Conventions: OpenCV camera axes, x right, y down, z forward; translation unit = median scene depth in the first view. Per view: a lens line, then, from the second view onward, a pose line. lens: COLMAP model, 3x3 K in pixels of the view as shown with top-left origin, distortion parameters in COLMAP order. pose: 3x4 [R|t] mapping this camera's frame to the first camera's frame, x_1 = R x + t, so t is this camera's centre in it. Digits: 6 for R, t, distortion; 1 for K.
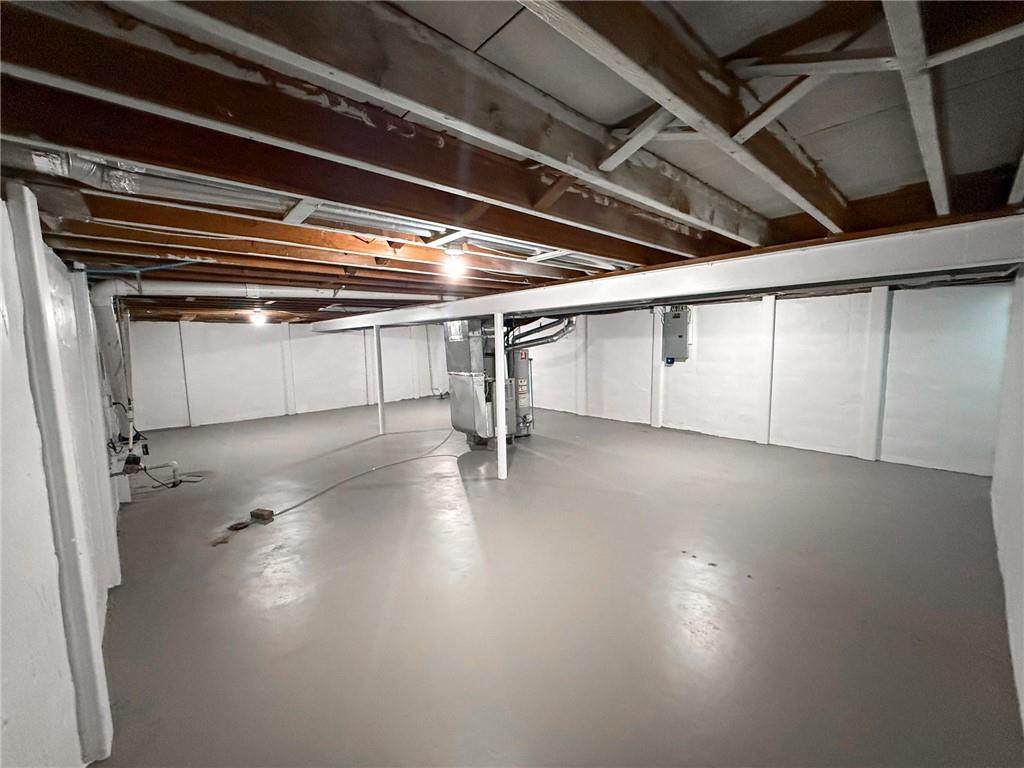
lens RADIAL K [[408.0, 0, 510.7], [0, 408.0, 385.6], [0, 0, 1]] dist [0.000702, 0.000543]
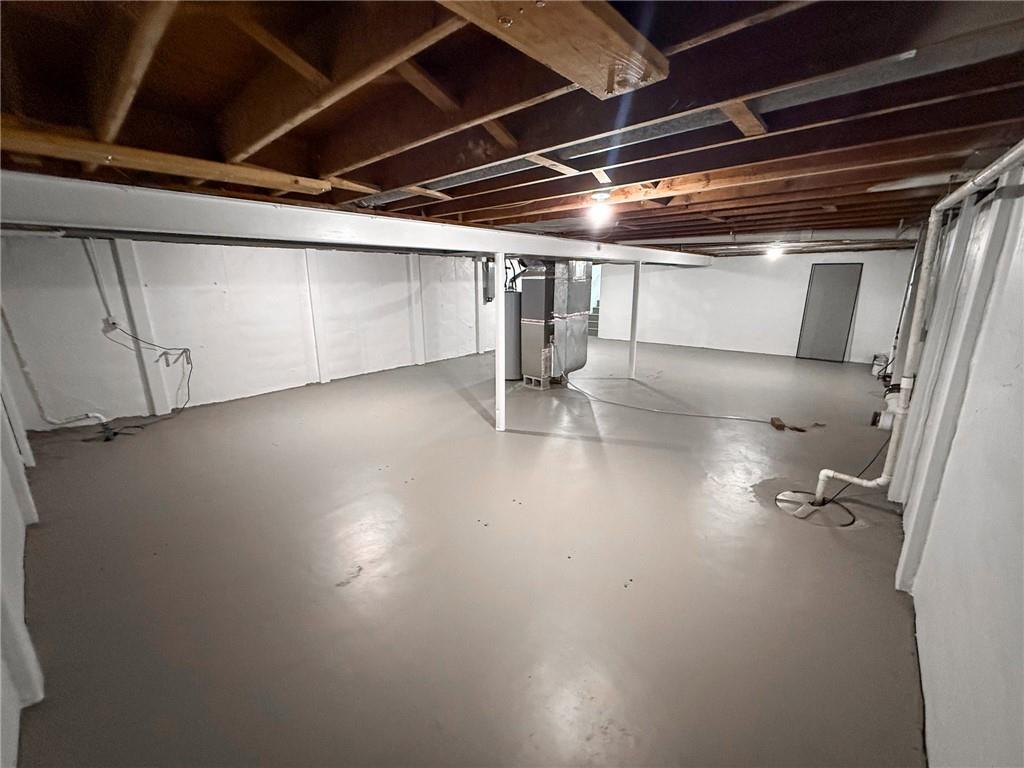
lens RADIAL K [[408.0, 0, 510.7], [0, 408.0, 385.6], [0, 0, 1]] dist [0.000702, 0.000543]
pose [[-0.114562, -0.228169, 0.966858, -1.110060], [0.118408, 0.963191, 0.241333, -0.120412], [-0.986334, 0.142132, -0.083328, 1.243610]]
